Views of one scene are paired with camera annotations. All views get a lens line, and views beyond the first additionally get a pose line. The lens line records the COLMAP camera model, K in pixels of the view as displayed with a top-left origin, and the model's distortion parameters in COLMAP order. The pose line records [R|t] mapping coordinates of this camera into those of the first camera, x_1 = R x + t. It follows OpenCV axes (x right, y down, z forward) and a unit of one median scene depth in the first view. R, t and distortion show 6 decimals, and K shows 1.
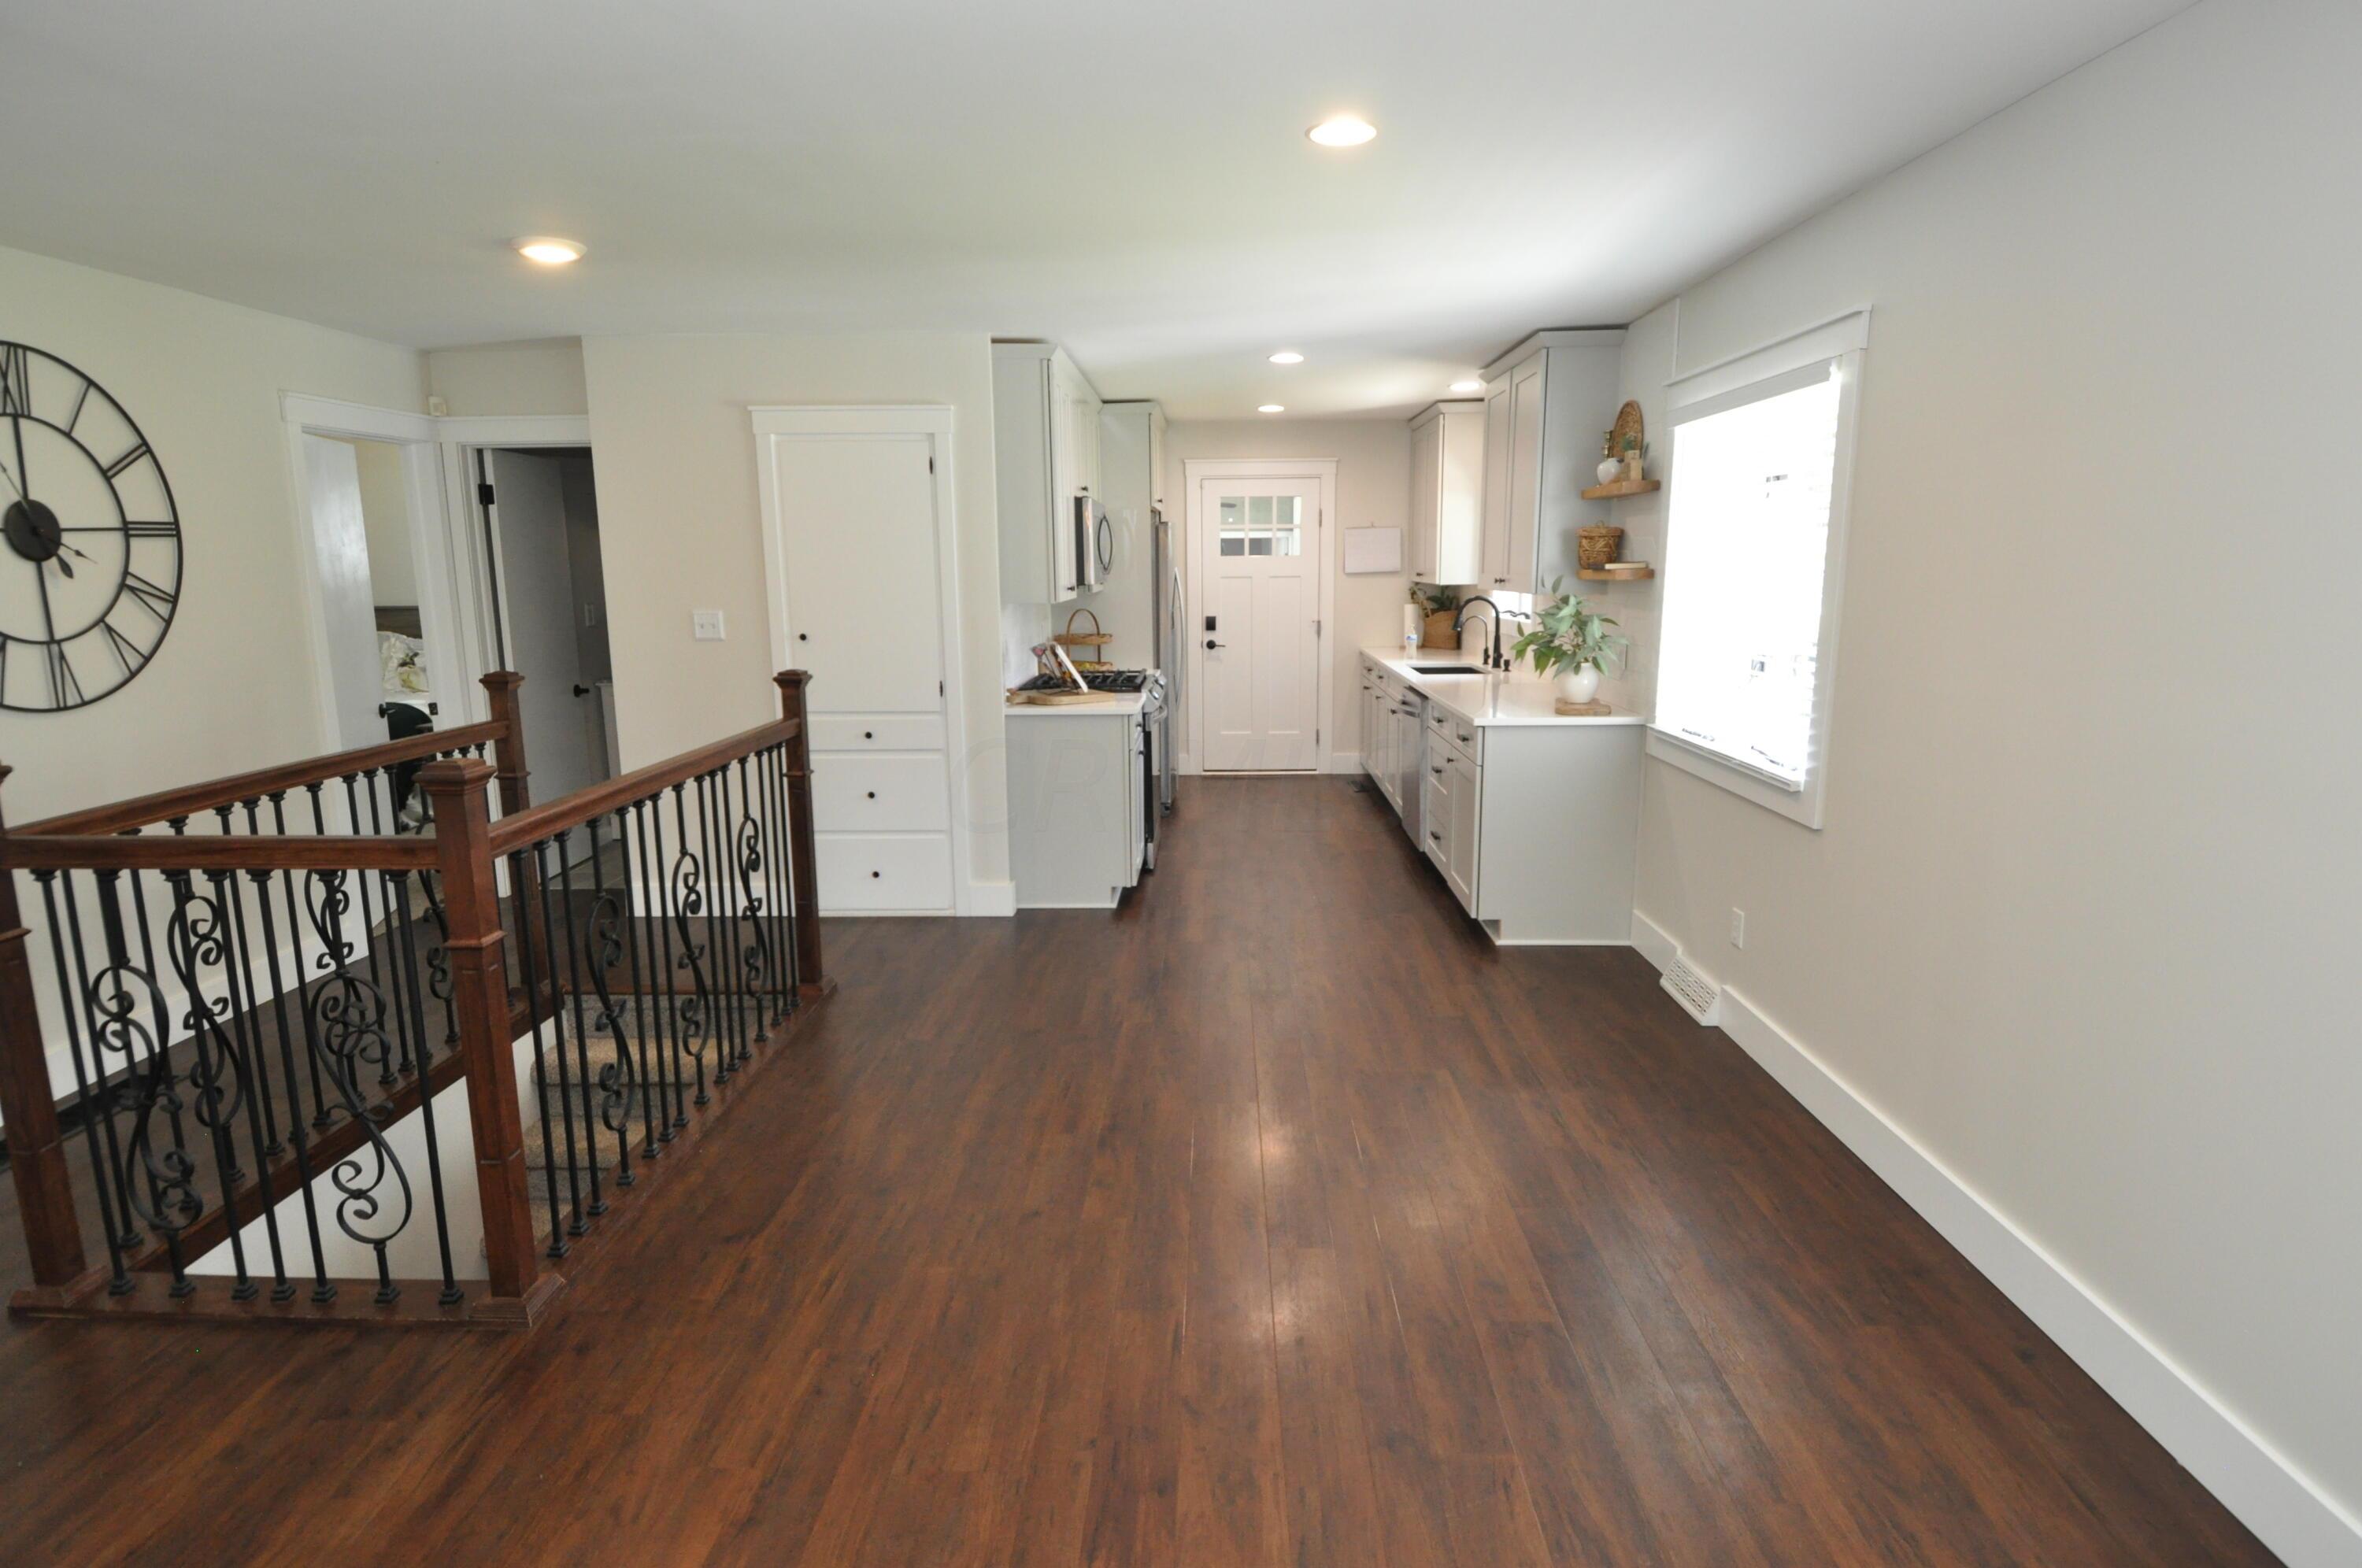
lens RADIAL K [[1227.8, 0, 1186.8], [0, 1227.8, 784.0], [0, 0, 1]] dist [0.059160, -0.059688]
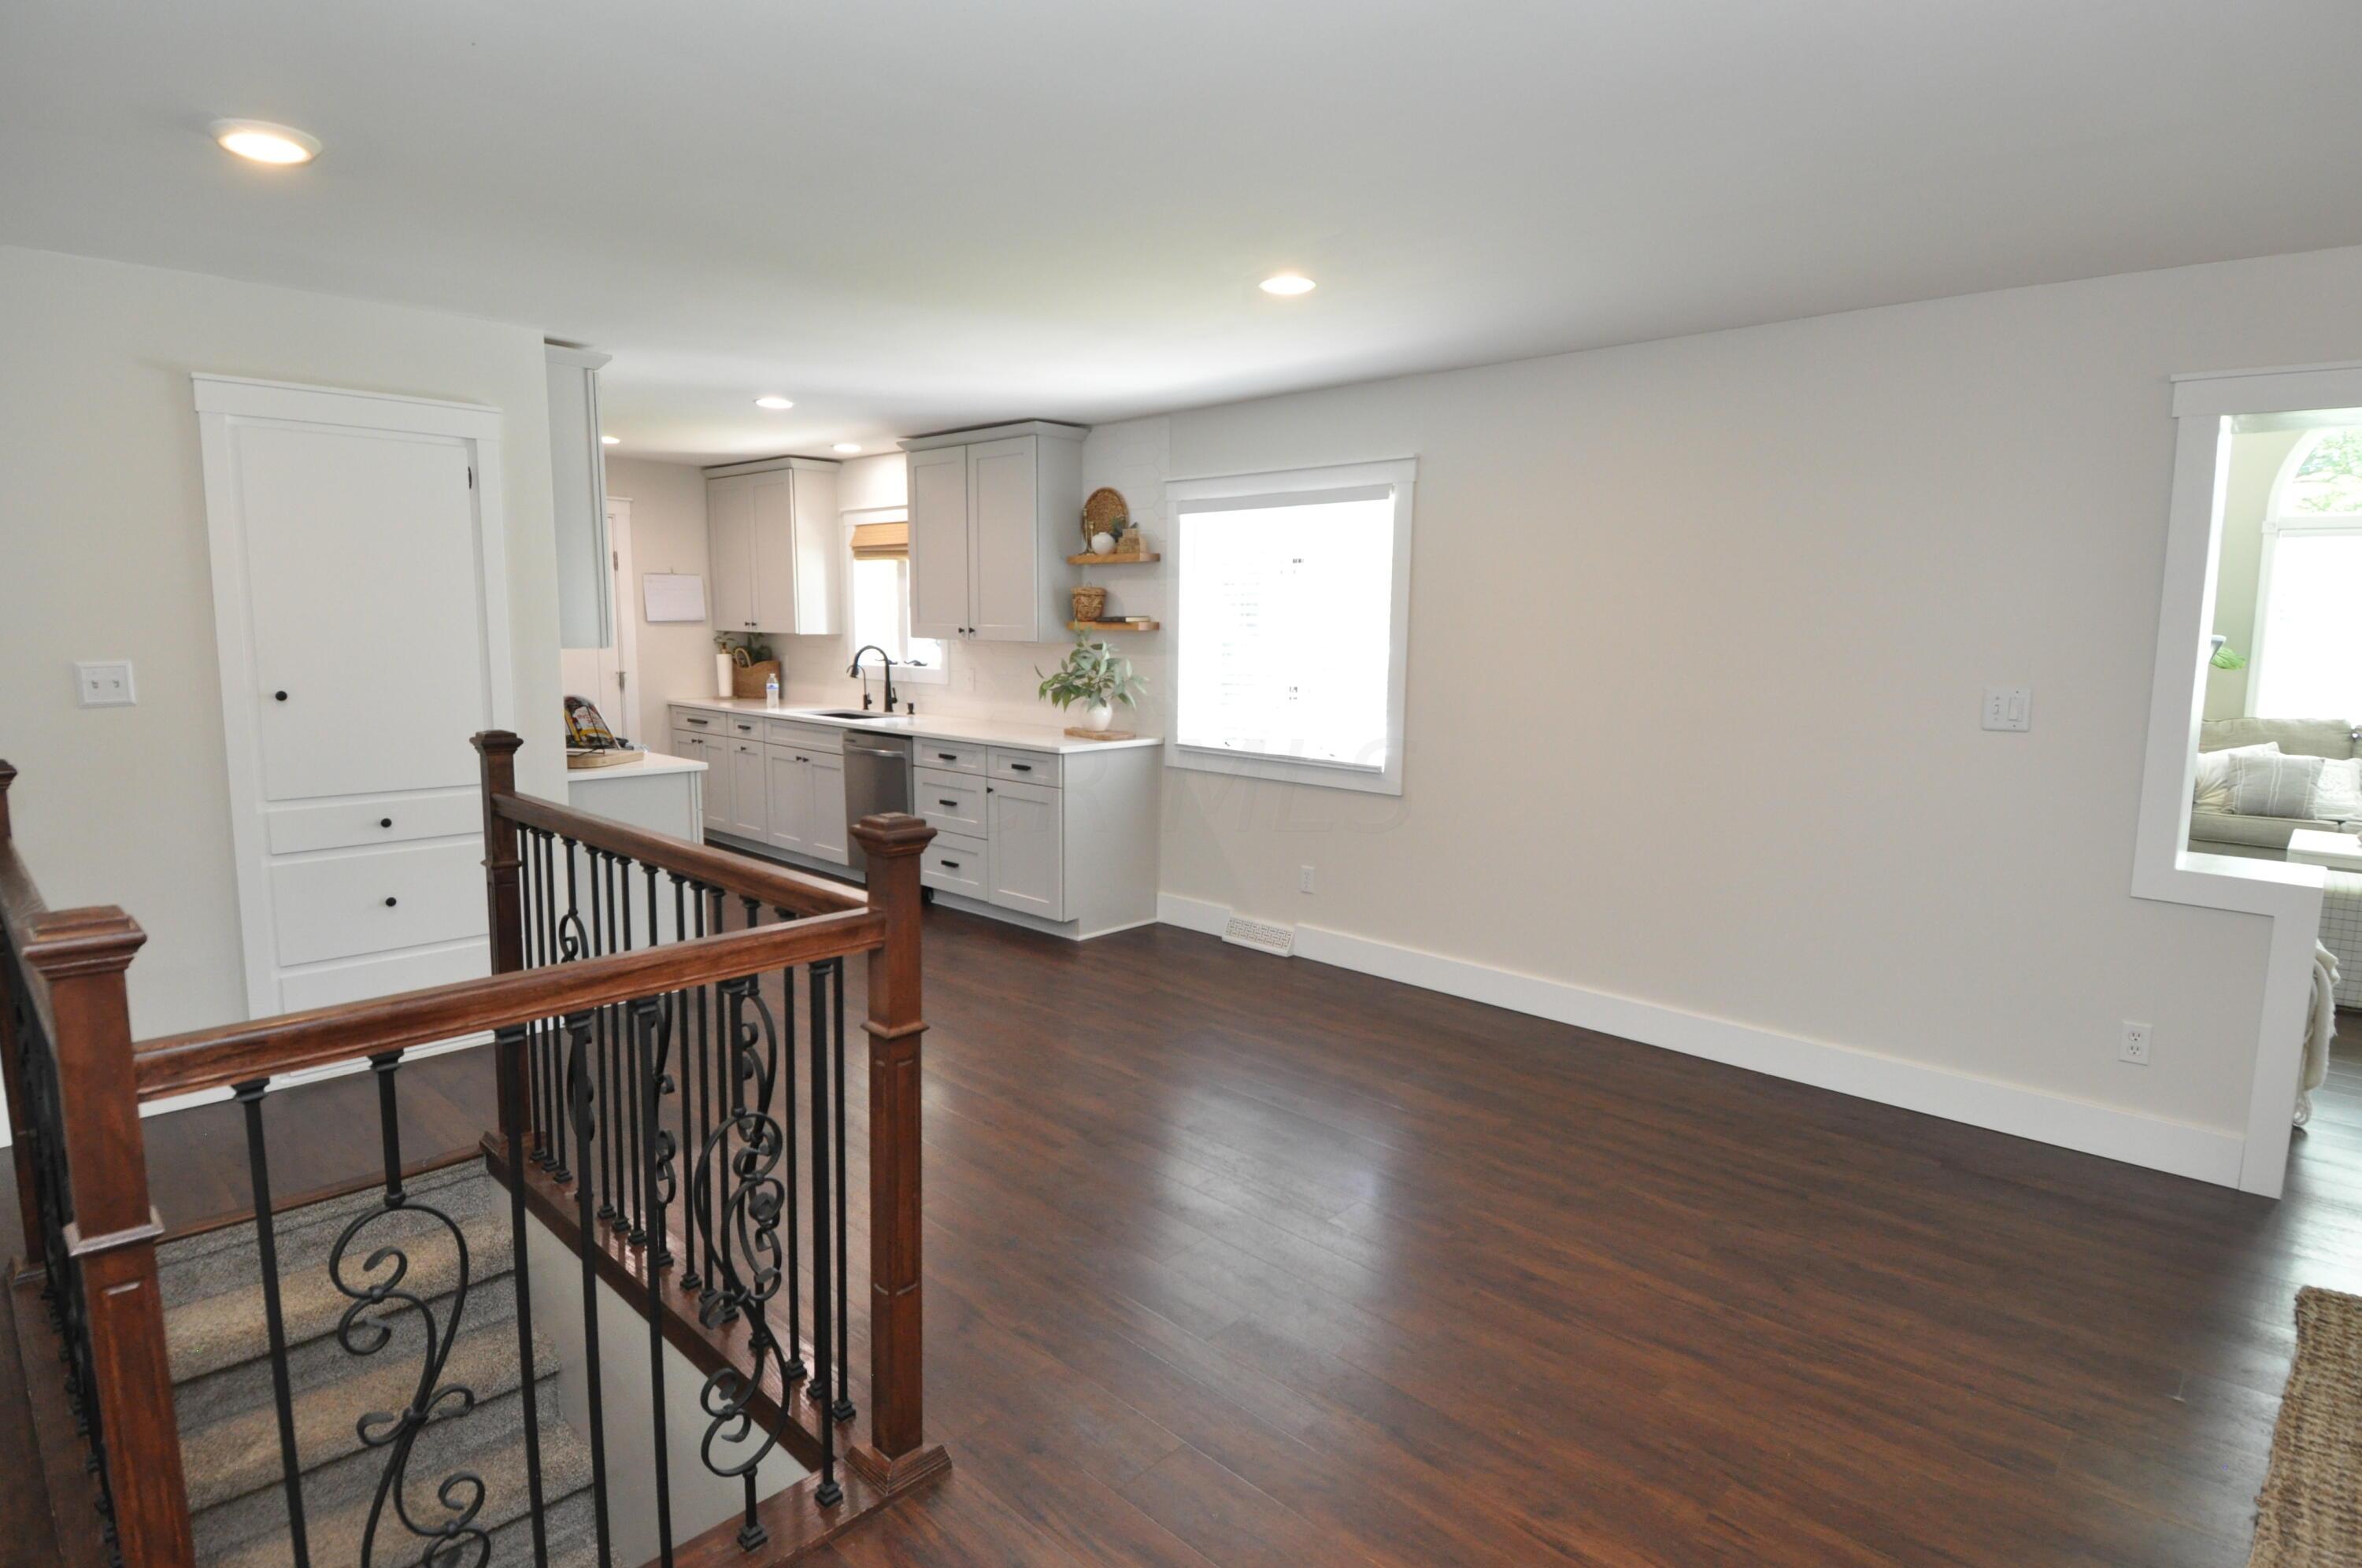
lens RADIAL K [[1227.8, 0, 1186.8], [0, 1227.8, 784.0], [0, 0, 1]] dist [0.059160, -0.059688]
pose [[0.666007, -0.083071, 0.741306, -0.629522], [0.116588, 0.993159, 0.006548, -0.013985], [-0.736778, 0.082066, 0.671136, 0.159545]]
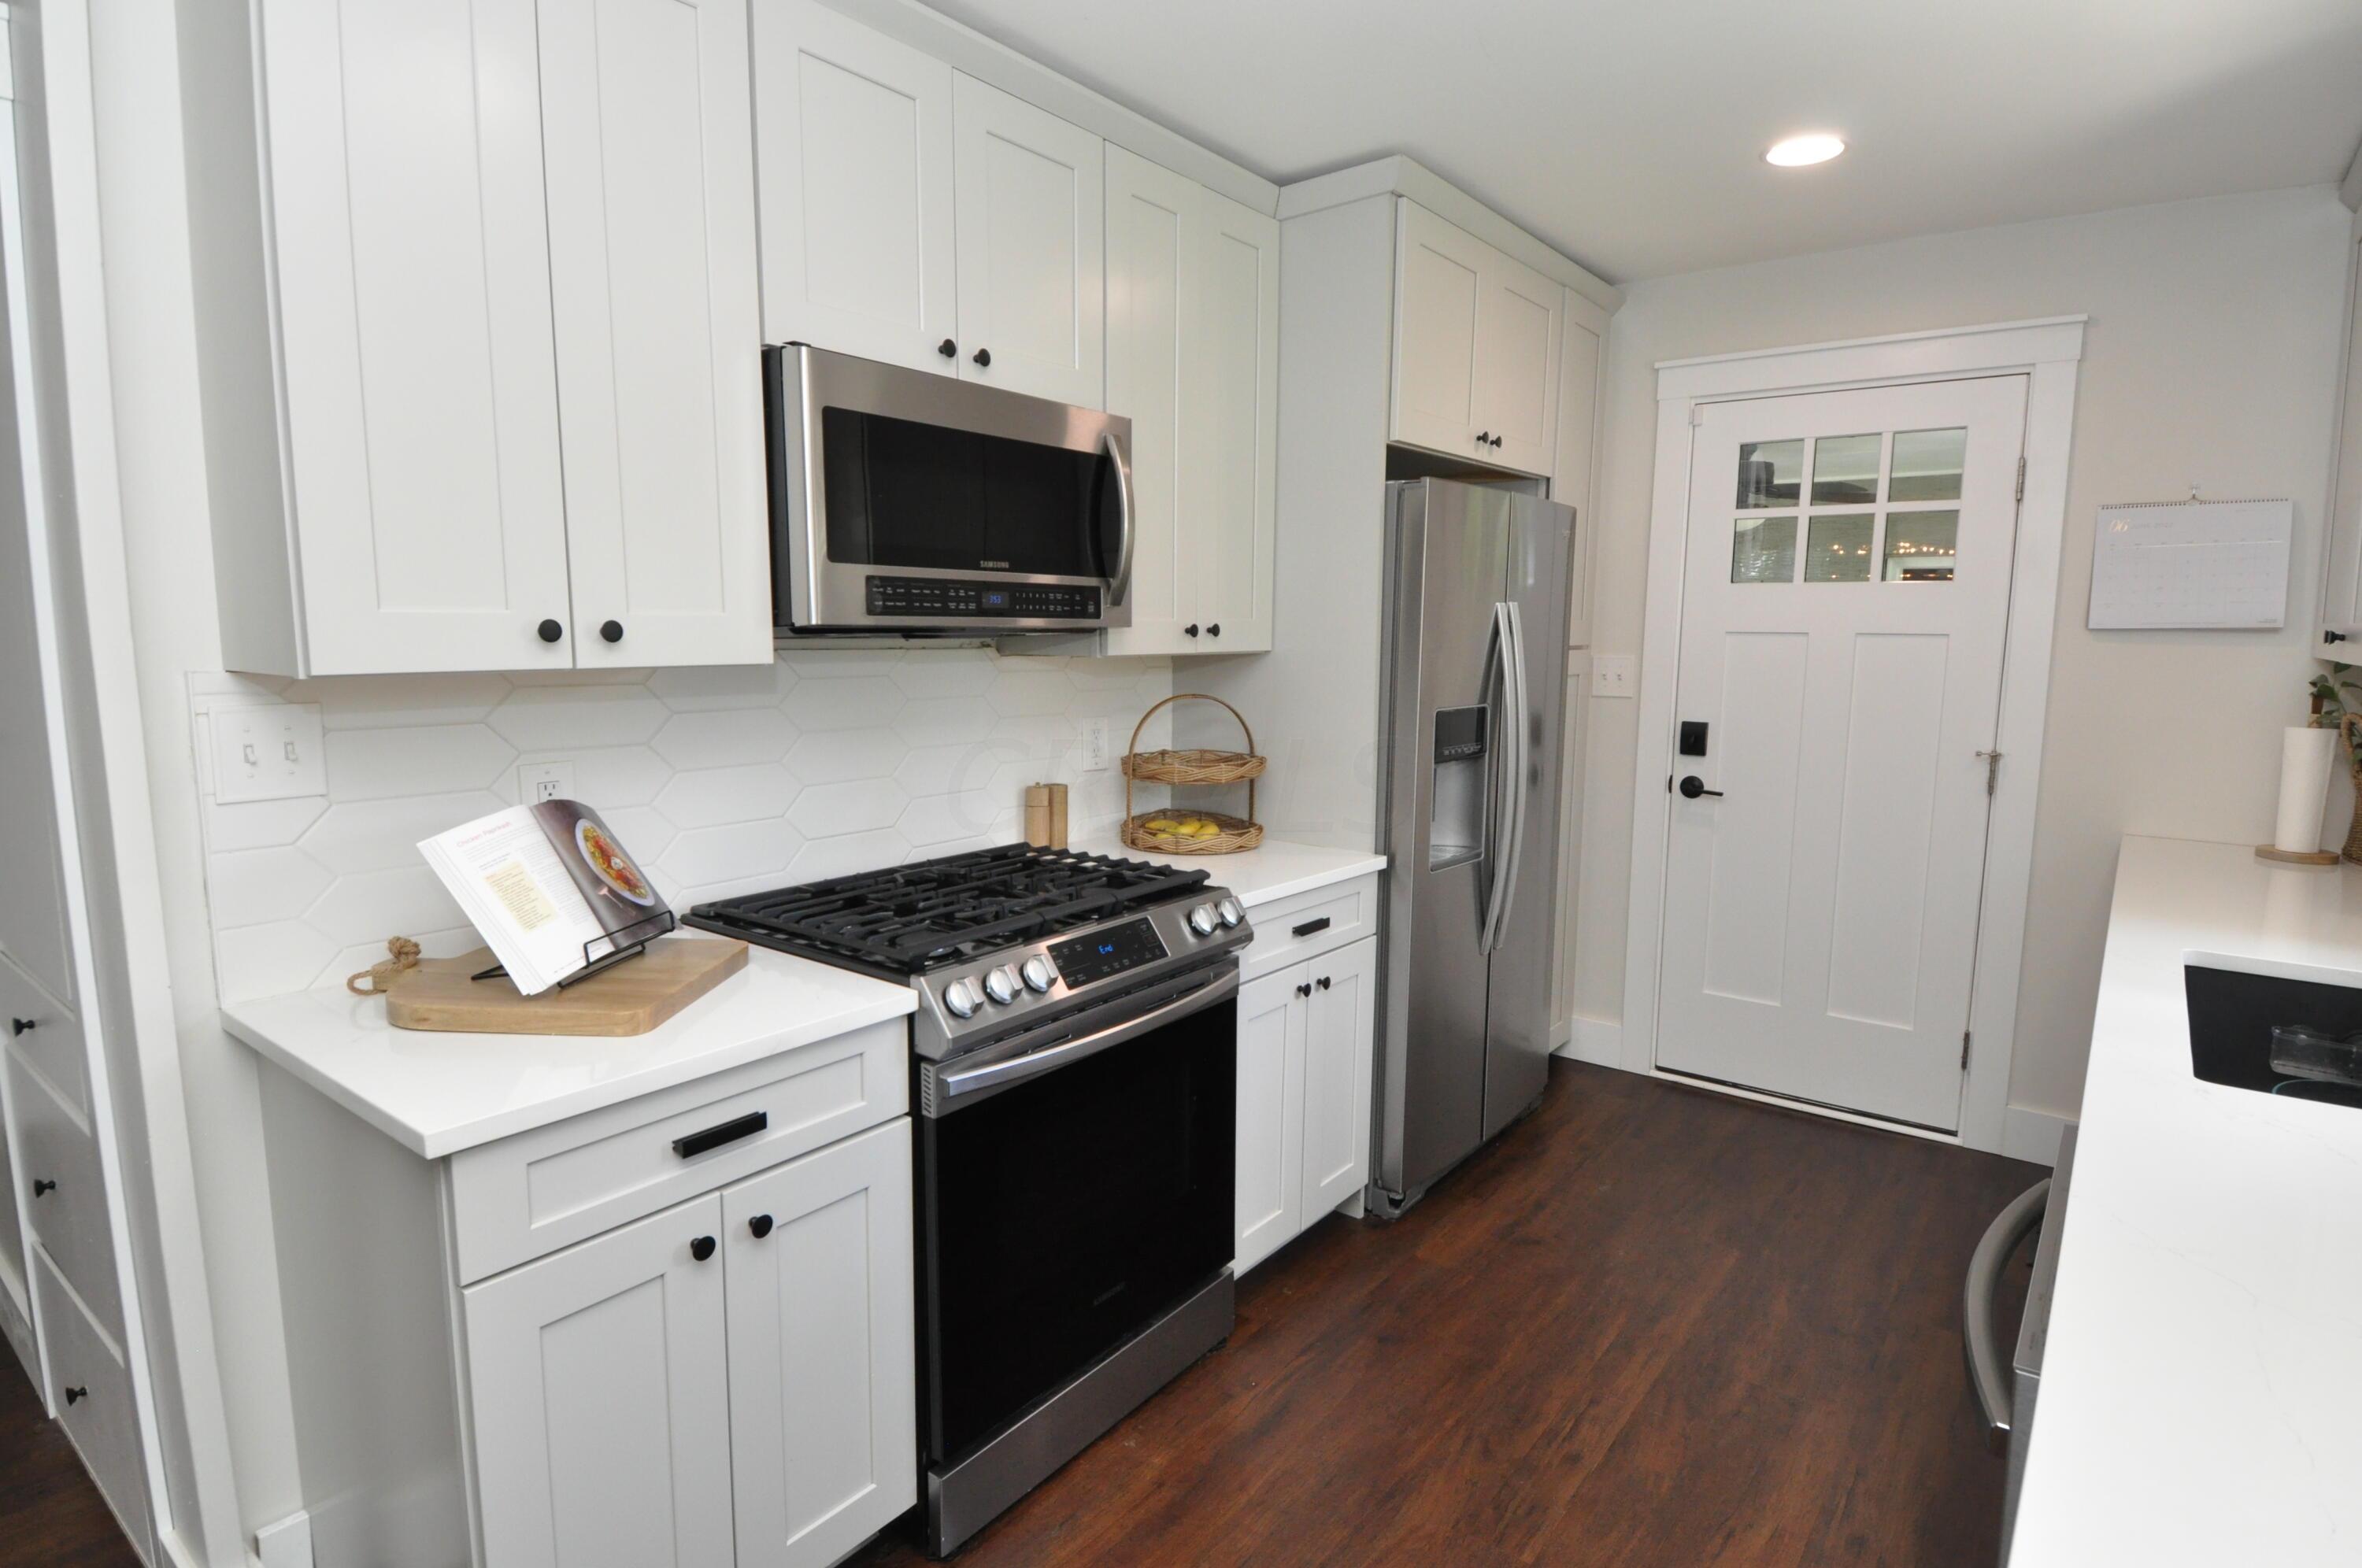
lens RADIAL K [[1227.8, 0, 1186.8], [0, 1227.8, 784.0], [0, 0, 1]] dist [0.059160, -0.059688]
pose [[0.807042, 0.094616, -0.582864, 0.271500], [-0.122644, 0.992412, -0.008717, -0.185775], [0.577617, 0.078520, 0.812523, 1.138242]]
